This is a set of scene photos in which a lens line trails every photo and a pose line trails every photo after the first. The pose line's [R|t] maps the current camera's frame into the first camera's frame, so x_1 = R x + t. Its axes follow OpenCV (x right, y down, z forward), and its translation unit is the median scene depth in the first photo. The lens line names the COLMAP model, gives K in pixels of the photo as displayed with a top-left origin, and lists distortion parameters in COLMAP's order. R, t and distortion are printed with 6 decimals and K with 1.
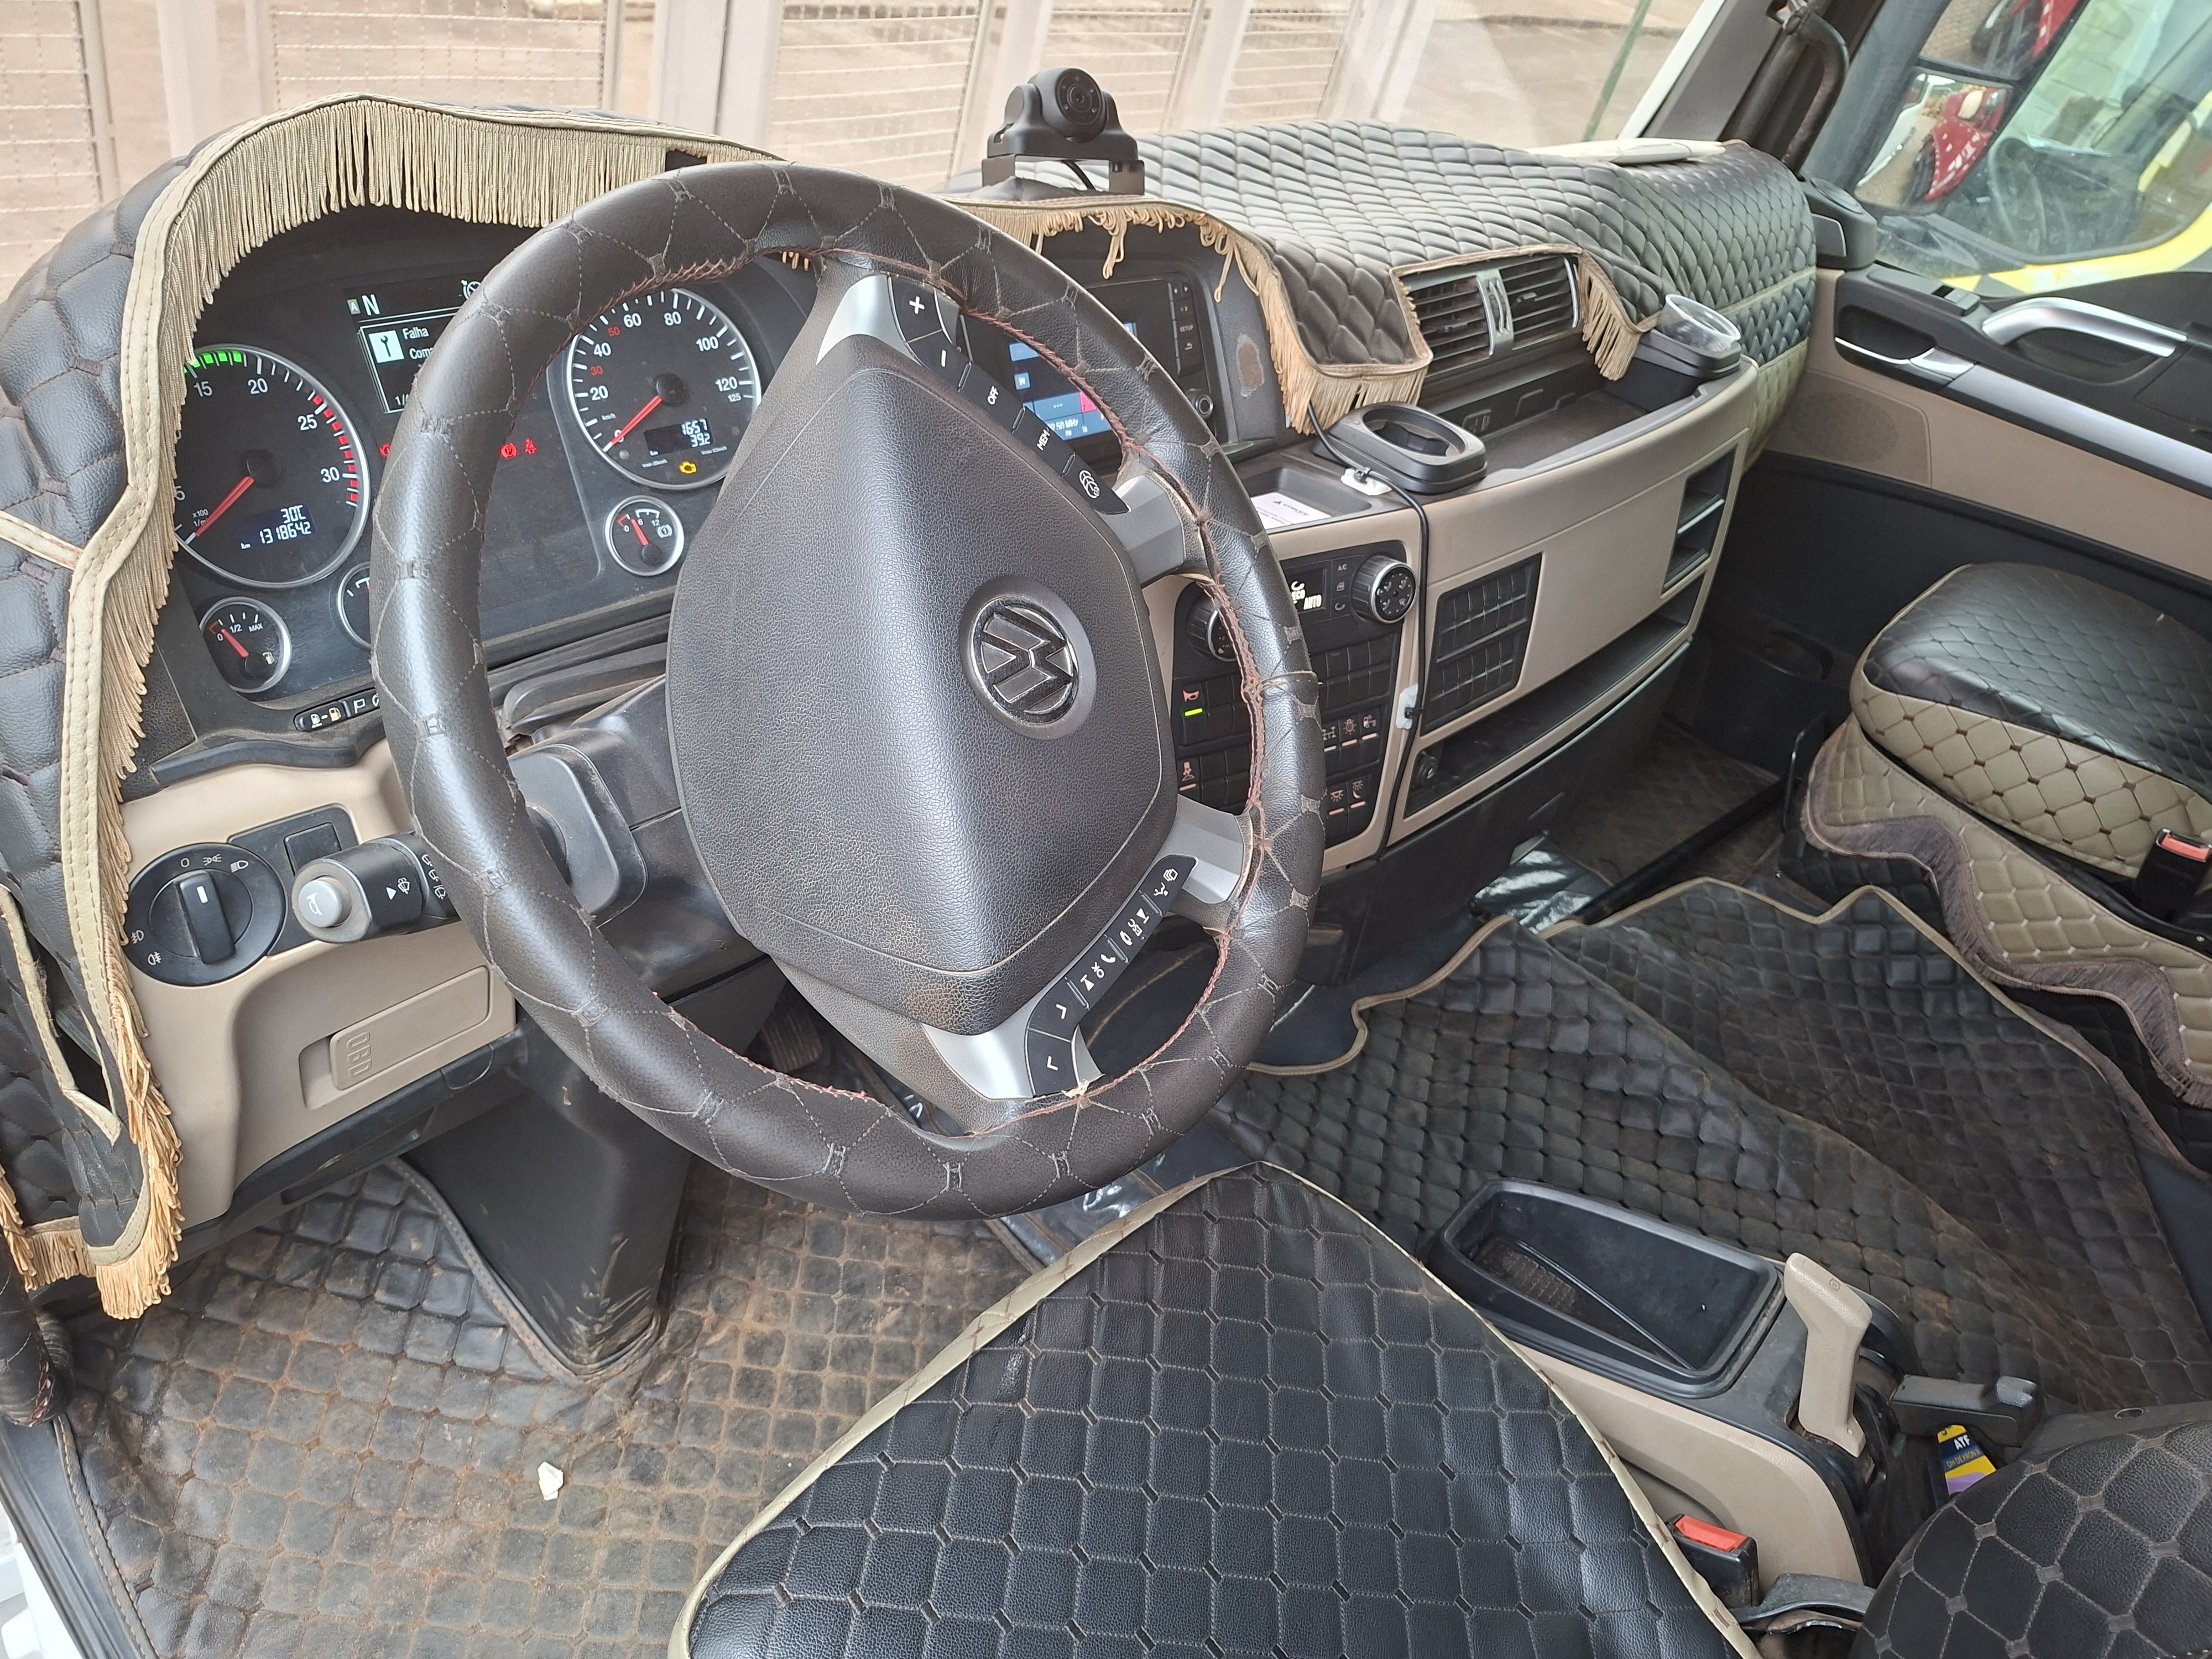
lens RADIAL K [[1509.1, 0, 1109.0], [0, 1509.1, 1063.7], [0, 0, 1]] dist [0.045810, -0.059054]
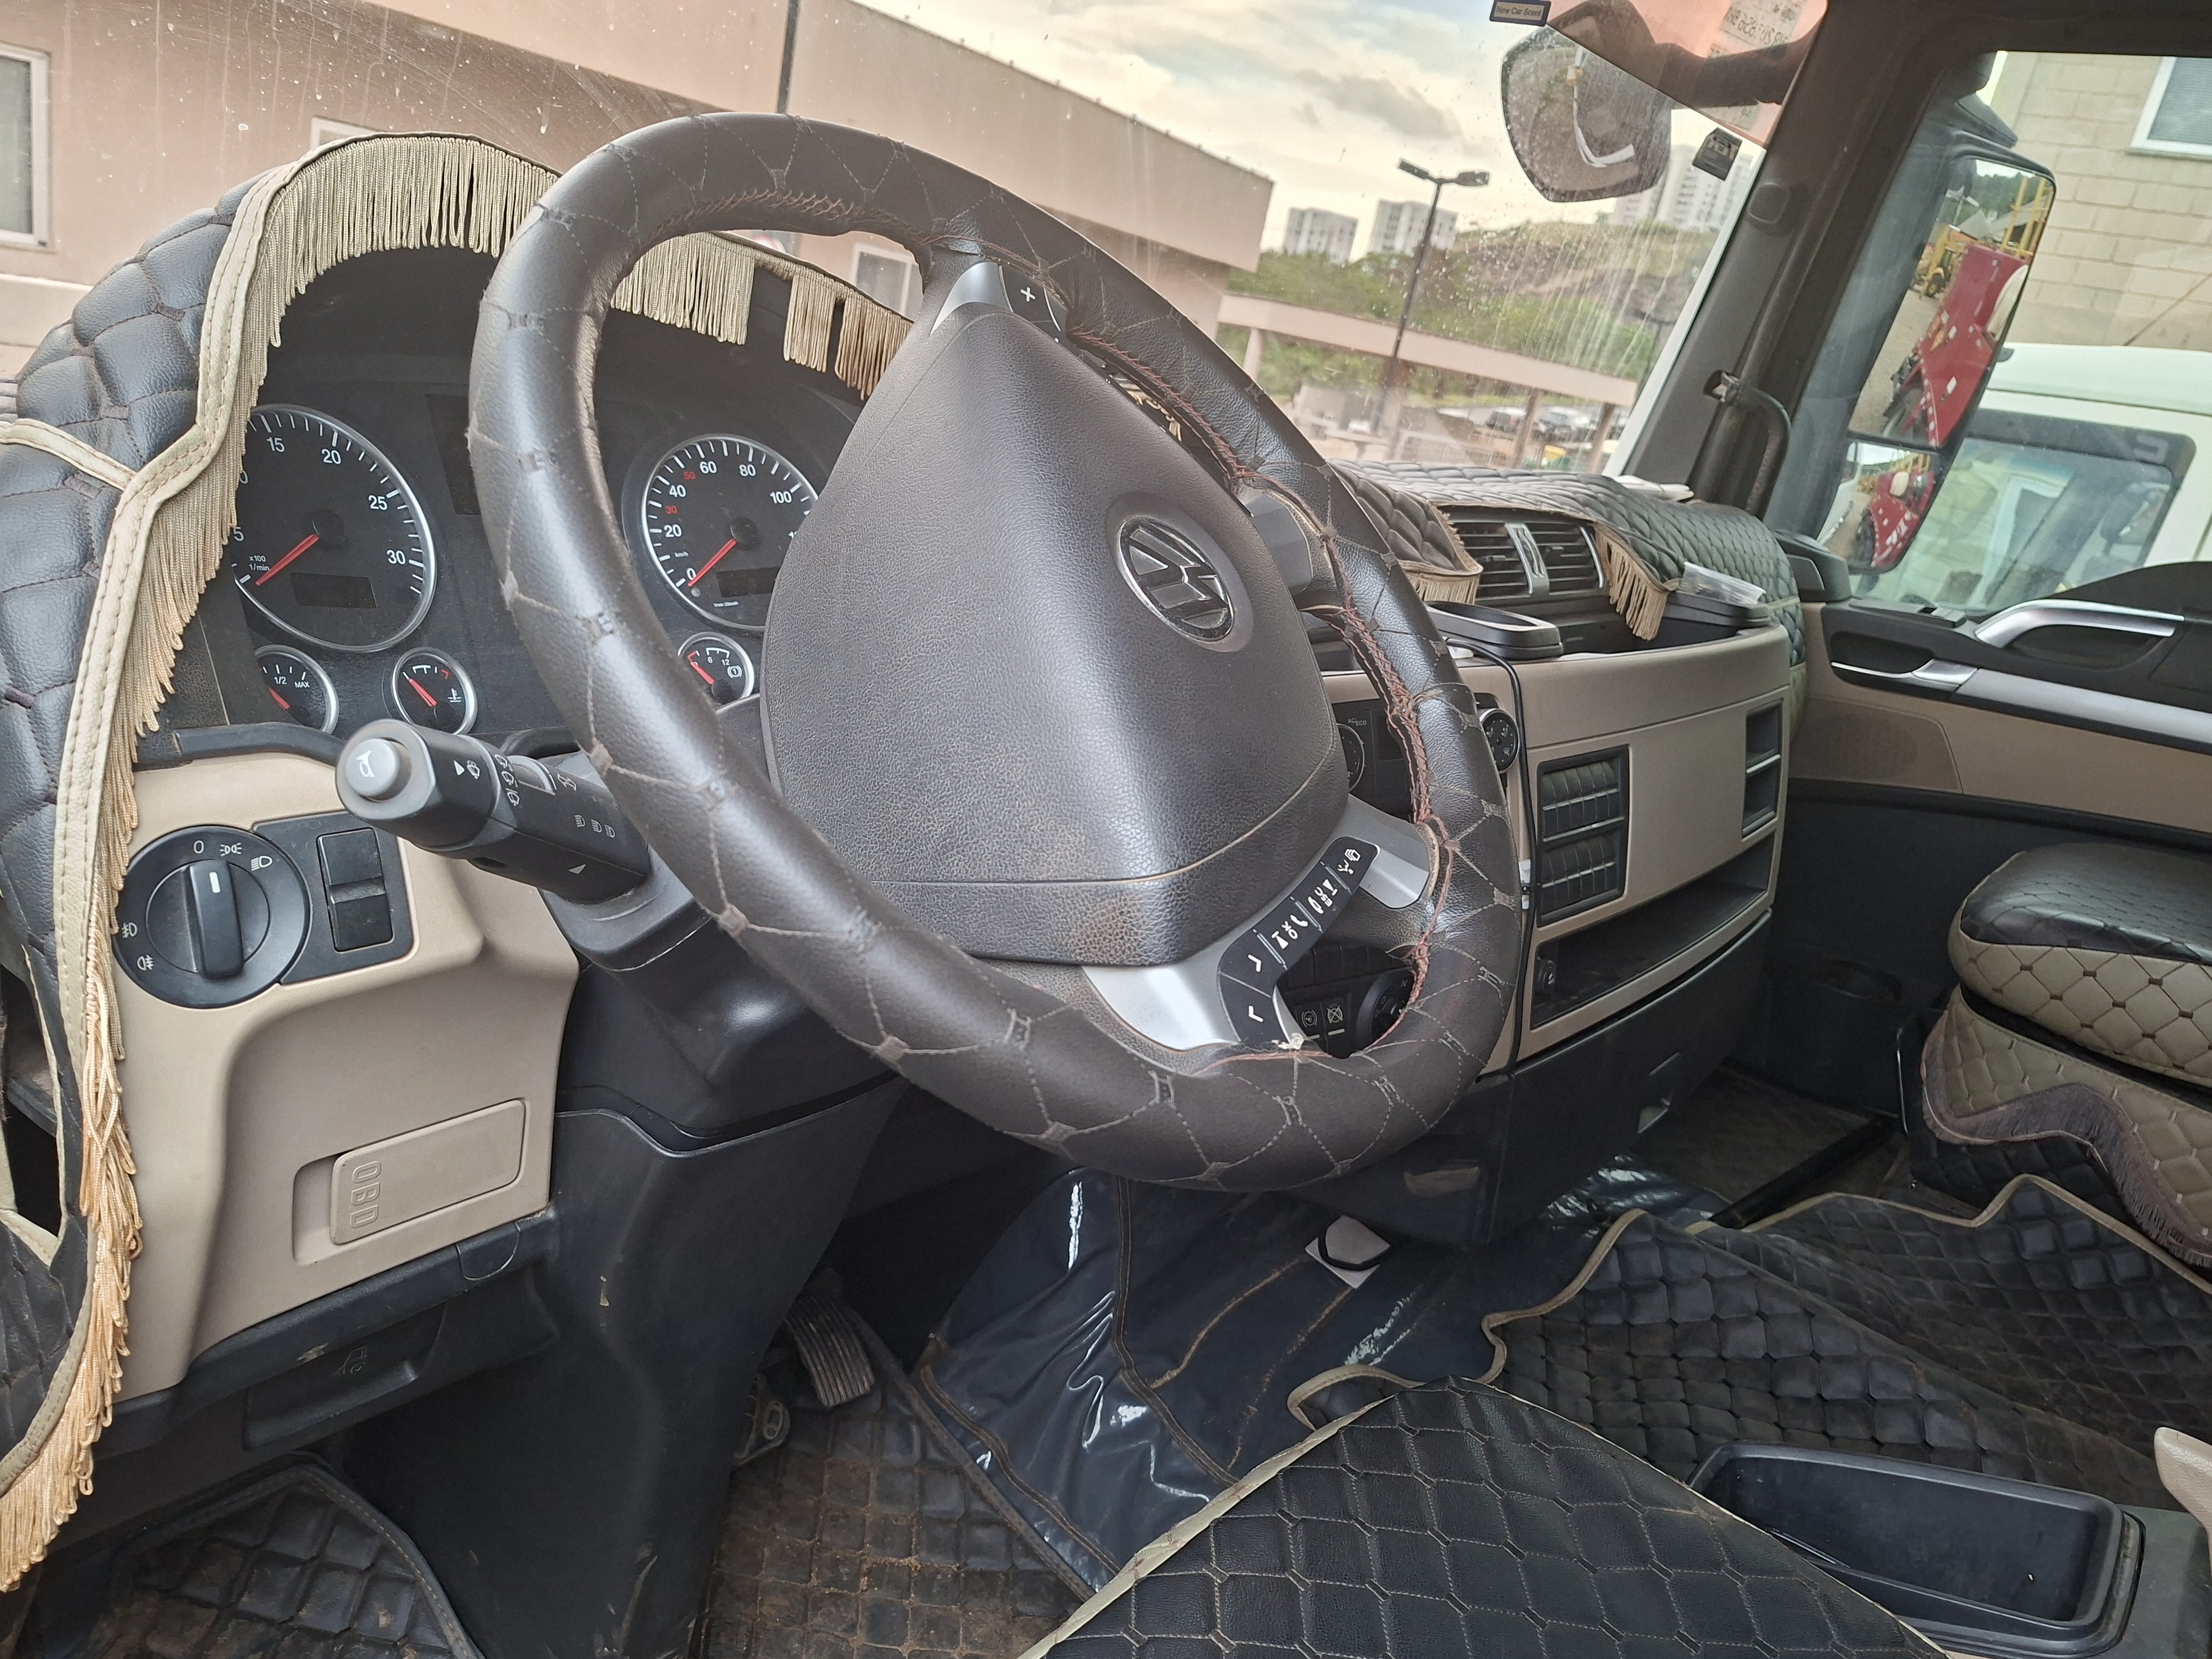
lens RADIAL K [[1643.4, 0, 1132.8], [0, 1643.4, 827.9], [0, 0, 1]] dist [0.035278, -0.060465]
pose [[0.996675, -0.081474, 0.000887, -0.039365], [0.076035, 0.926121, -0.369485, 0.092911], [0.029282, 0.368324, 0.929236, 0.069130]]
